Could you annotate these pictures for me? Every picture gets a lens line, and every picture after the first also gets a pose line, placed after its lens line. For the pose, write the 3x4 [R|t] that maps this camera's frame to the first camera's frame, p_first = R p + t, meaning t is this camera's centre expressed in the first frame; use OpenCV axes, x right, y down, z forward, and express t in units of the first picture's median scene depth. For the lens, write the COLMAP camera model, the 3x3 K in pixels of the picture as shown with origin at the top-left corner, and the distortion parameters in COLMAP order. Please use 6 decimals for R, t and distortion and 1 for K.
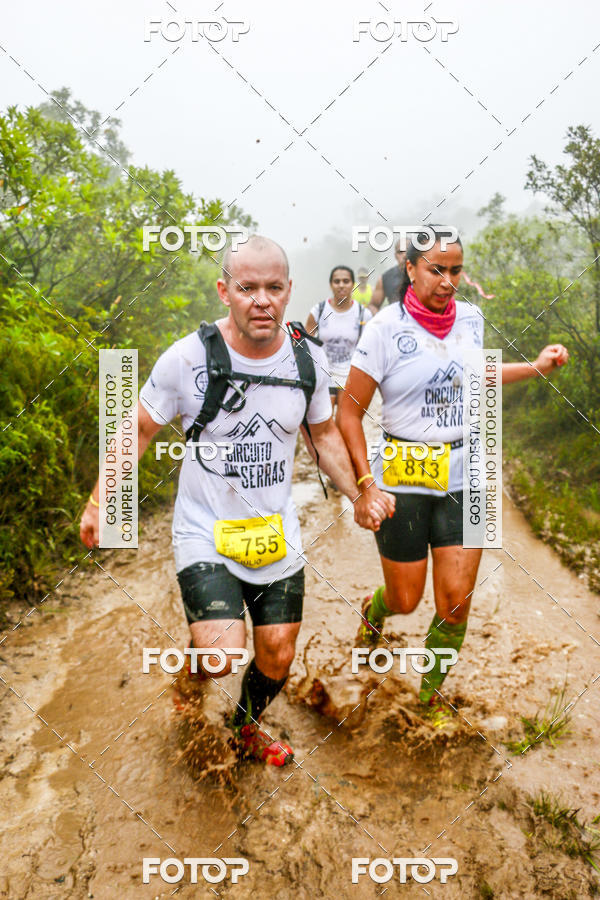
lens RADIAL K [[811.1, 0, 303.3], [0, 811.1, 453.5], [0, 0, 1]] dist [-0.159507, 0.199284]
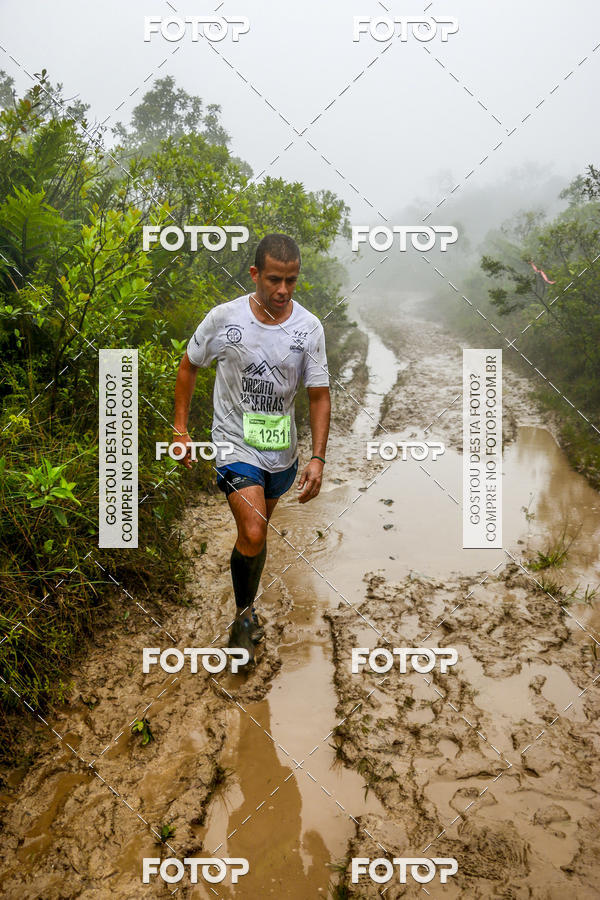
lens RADIAL K [[891.3, 0, 300.2], [0, 891.3, 456.9], [0, 0, 1]] dist [-0.131026, 0.229761]
pose [[0.996246, 0.027556, -0.082067, -0.028055], [-0.026091, 0.999482, 0.018864, 0.051590], [0.082544, -0.016652, 0.996448, -0.361231]]
